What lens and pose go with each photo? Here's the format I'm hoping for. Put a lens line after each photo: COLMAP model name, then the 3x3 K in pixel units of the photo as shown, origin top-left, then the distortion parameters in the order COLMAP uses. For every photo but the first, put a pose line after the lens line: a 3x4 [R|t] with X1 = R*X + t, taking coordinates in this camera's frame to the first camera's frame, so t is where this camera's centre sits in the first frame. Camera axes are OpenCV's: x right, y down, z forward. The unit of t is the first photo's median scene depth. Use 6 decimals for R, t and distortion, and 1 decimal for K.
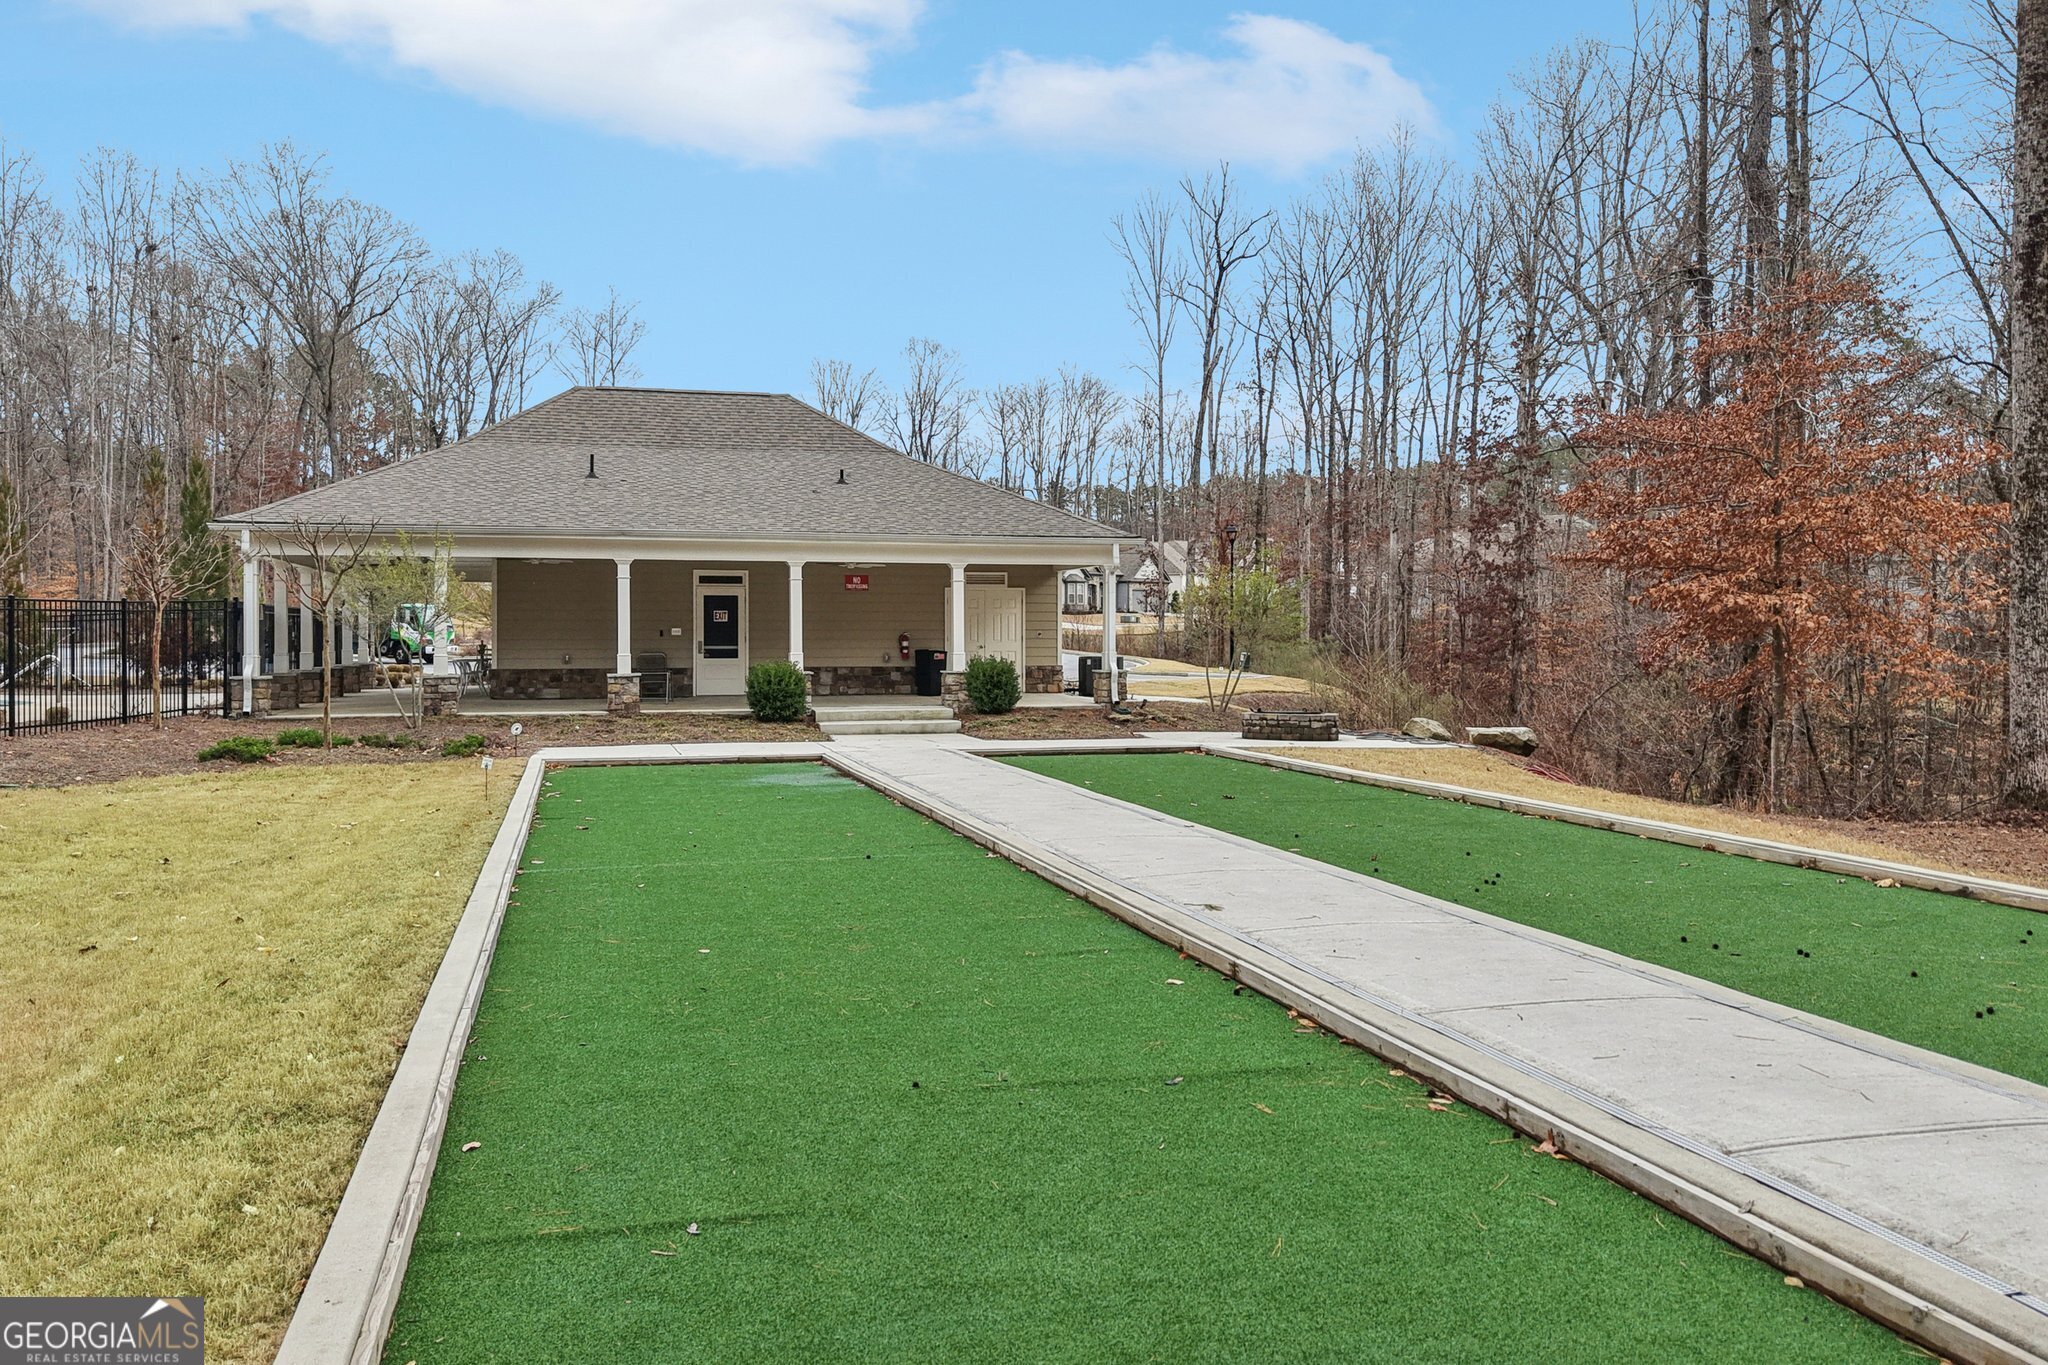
lens RADIAL K [[1556.0, 0, 1027.7], [0, 1556.0, 665.4], [0, 0, 1]] dist [0.006700, -0.007634]
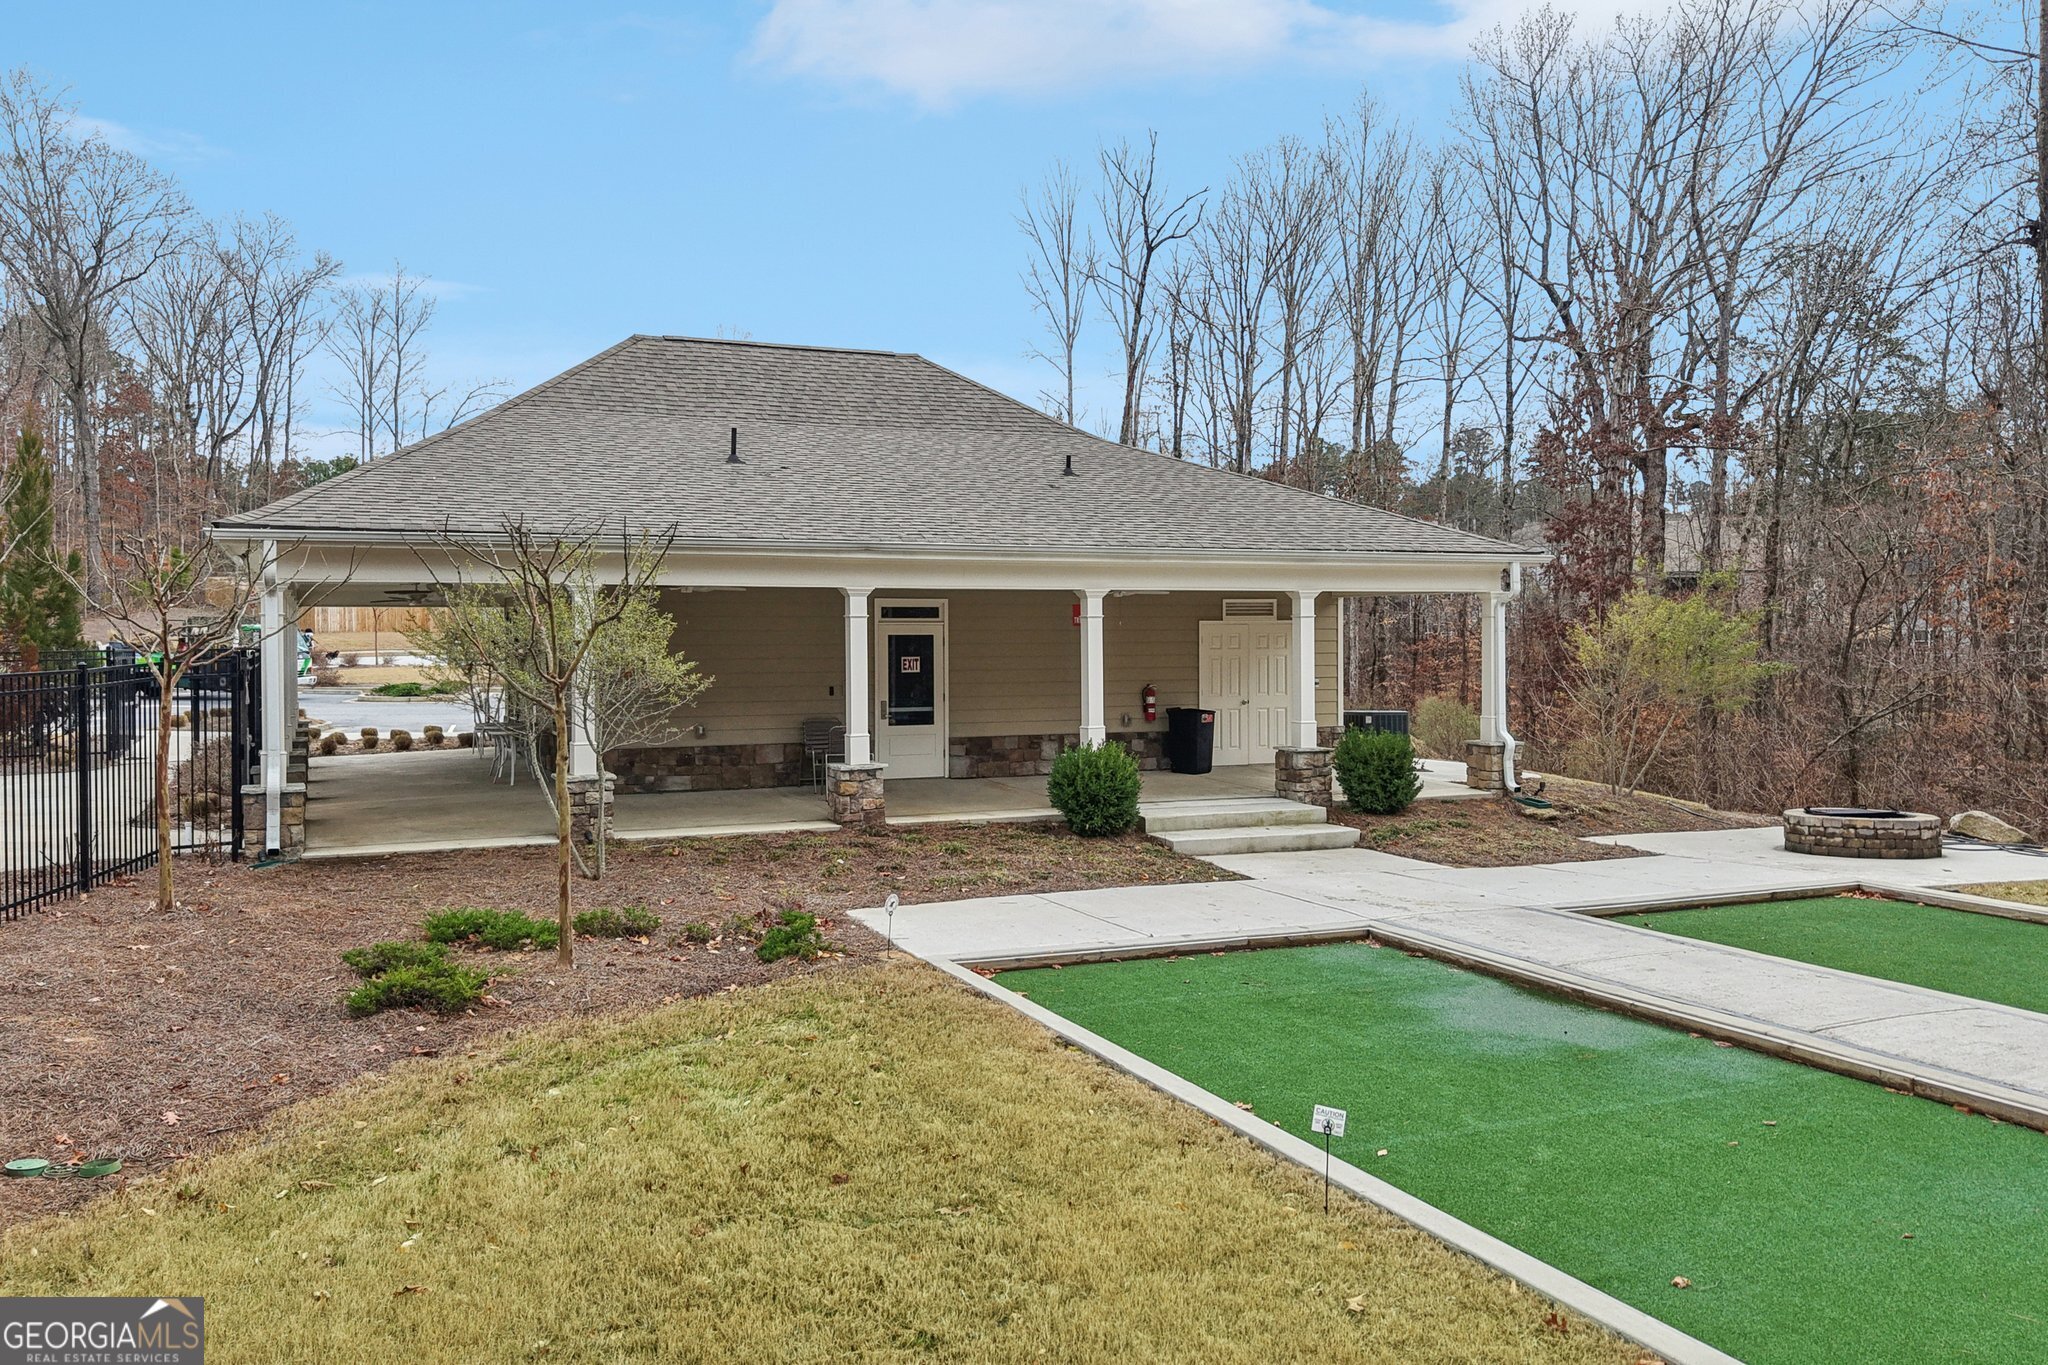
lens RADIAL K [[1556.0, 0, 1018.8], [0, 1556.0, 693.4], [0, 0, 1]] dist [0.006700, -0.007634]
pose [[0.989645, -0.007484, 0.143342, -0.240405], [0.005145, 0.999848, 0.016684, -0.029245], [-0.143445, -0.015773, 0.989533, 0.296180]]
